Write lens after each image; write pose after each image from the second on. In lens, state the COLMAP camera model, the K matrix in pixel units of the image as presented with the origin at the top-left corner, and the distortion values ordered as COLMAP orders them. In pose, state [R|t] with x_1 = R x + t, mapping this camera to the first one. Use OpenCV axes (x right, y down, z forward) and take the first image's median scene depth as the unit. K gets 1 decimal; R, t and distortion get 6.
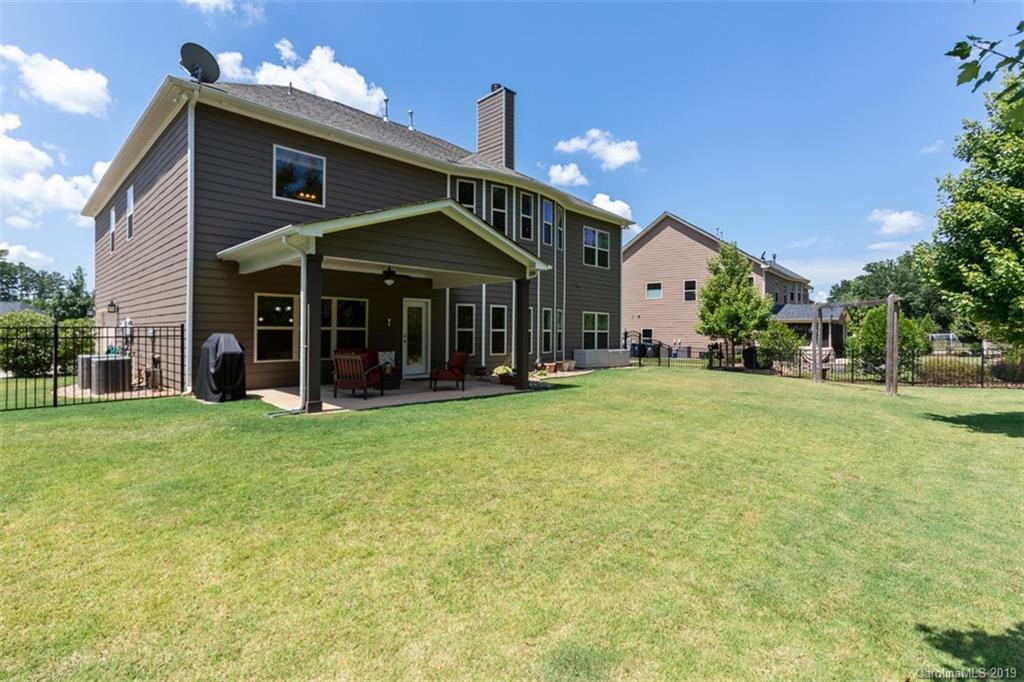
lens RADIAL K [[501.3, 0, 512.0], [0, 501.3, 341.0], [0, 0, 1]] dist [0.000115, 0.000399]
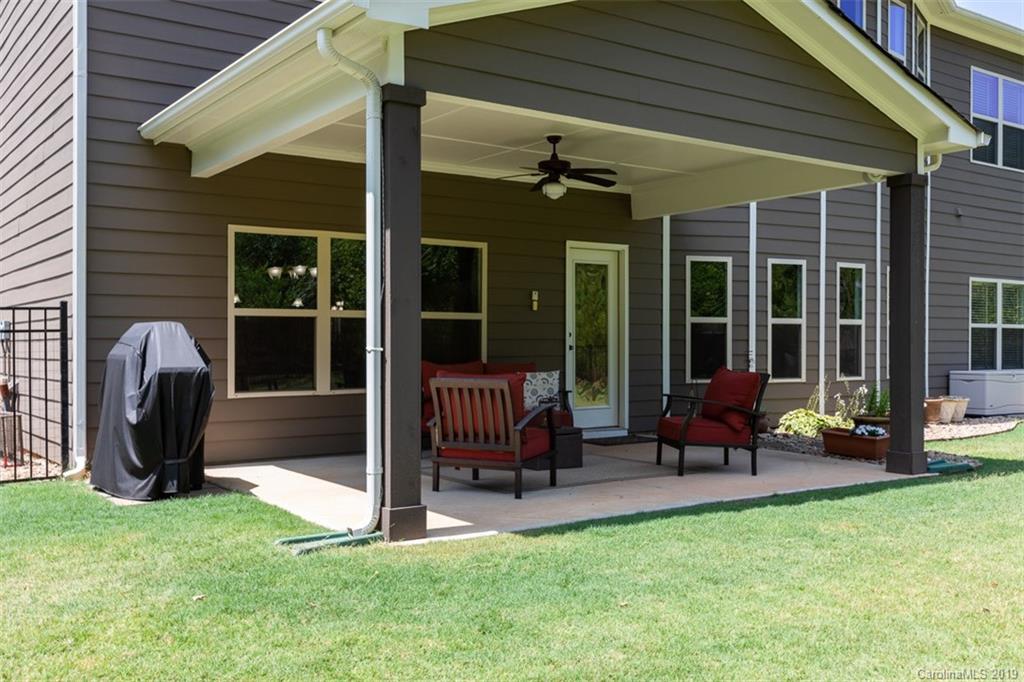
lens RADIAL K [[1013.7, 0, 541.4], [0, 1013.7, 369.8], [0, 0, 1]] dist [0.006555, -0.012627]
pose [[0.988360, -0.001864, -0.152123, -0.127122], [0.003386, 0.999947, 0.009749, 0.012108], [0.152097, -0.010150, 0.988313, 0.208696]]
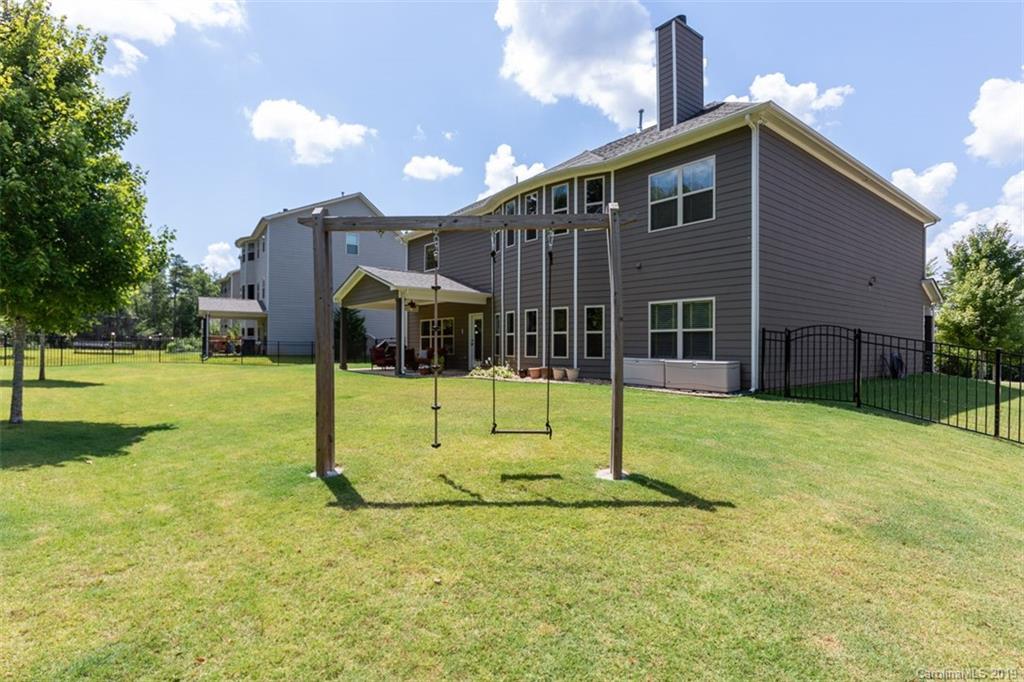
lens RADIAL K [[477.7, 0, 512.0], [0, 477.7, 341.0], [0, 0, 1]] dist [-0.002195, 0.000065]
pose [[-0.096610, 0.002806, -0.995318, 1.306703], [-0.001695, 0.999994, 0.002984, -0.011892], [0.995321, 0.001975, -0.096604, 1.427792]]
